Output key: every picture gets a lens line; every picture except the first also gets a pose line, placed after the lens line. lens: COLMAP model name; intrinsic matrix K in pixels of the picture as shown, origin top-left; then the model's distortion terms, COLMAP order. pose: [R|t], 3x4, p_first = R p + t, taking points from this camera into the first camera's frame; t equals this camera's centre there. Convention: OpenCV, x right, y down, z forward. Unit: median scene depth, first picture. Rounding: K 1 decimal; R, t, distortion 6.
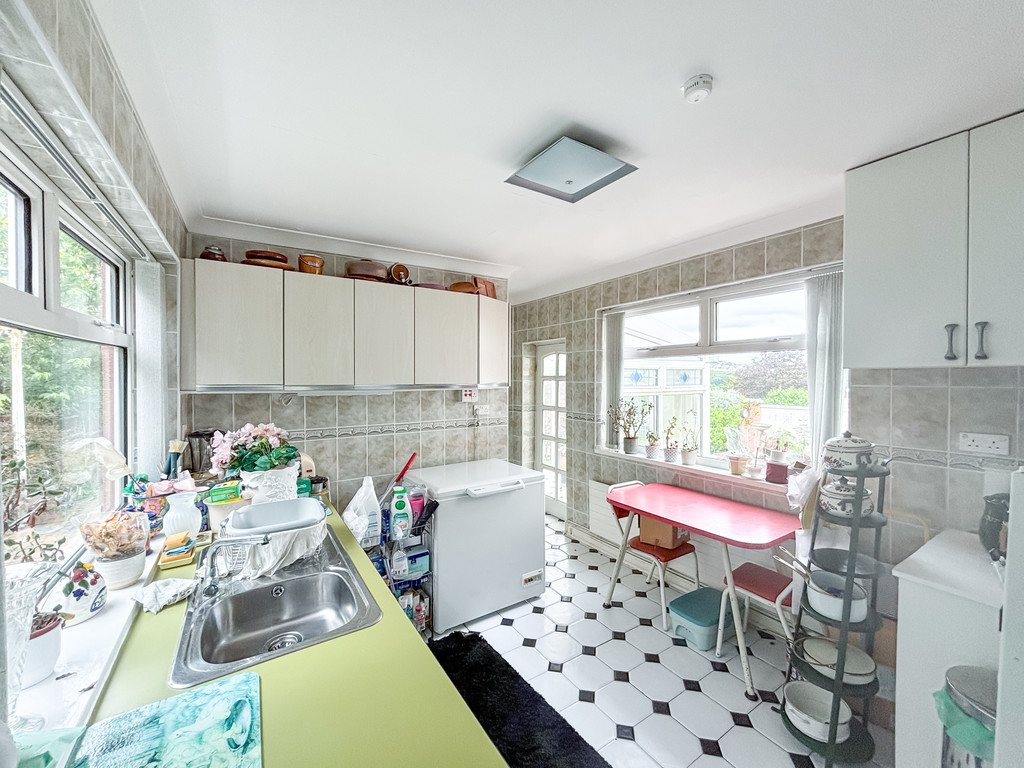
lens RADIAL K [[410.5, 0, 512.0], [0, 410.5, 384.0], [0, 0, 1]] dist [-0.007835, 0.000187]
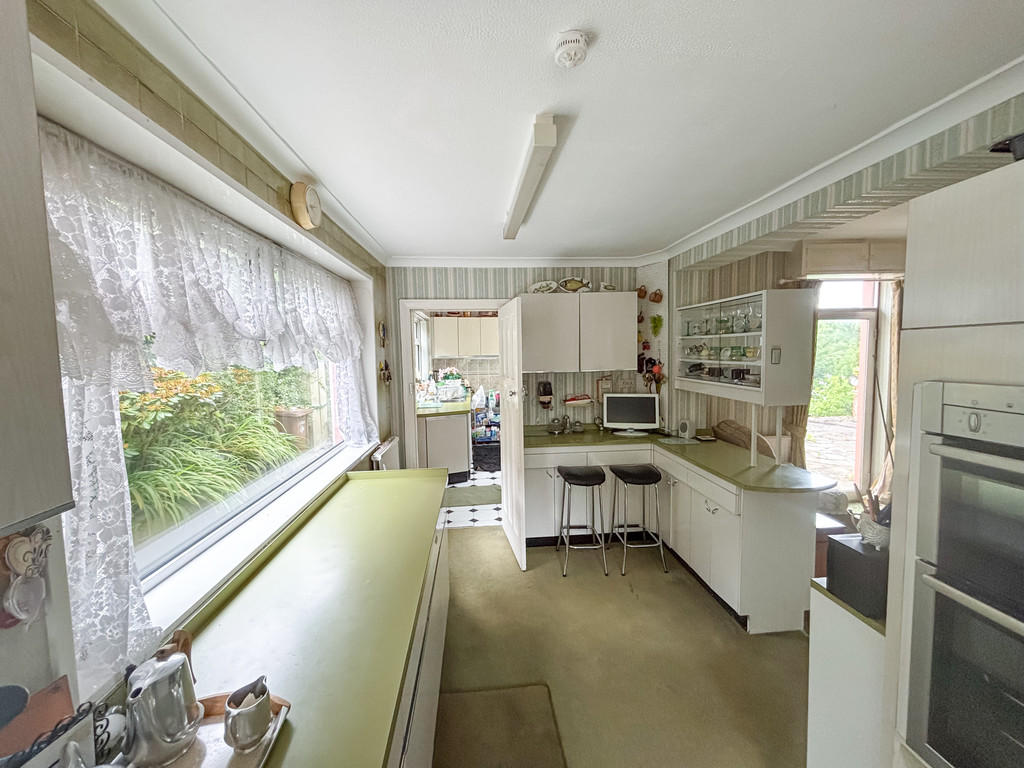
lens RADIAL K [[410.5, 0, 512.0], [0, 410.5, 384.0], [0, 0, 1]] dist [-0.007835, 0.000187]
pose [[0.886599, 0.016756, -0.462234, 1.293956], [0.009030, 0.998526, 0.053517, 0.058051], [0.462450, -0.051622, 0.885141, -1.632178]]
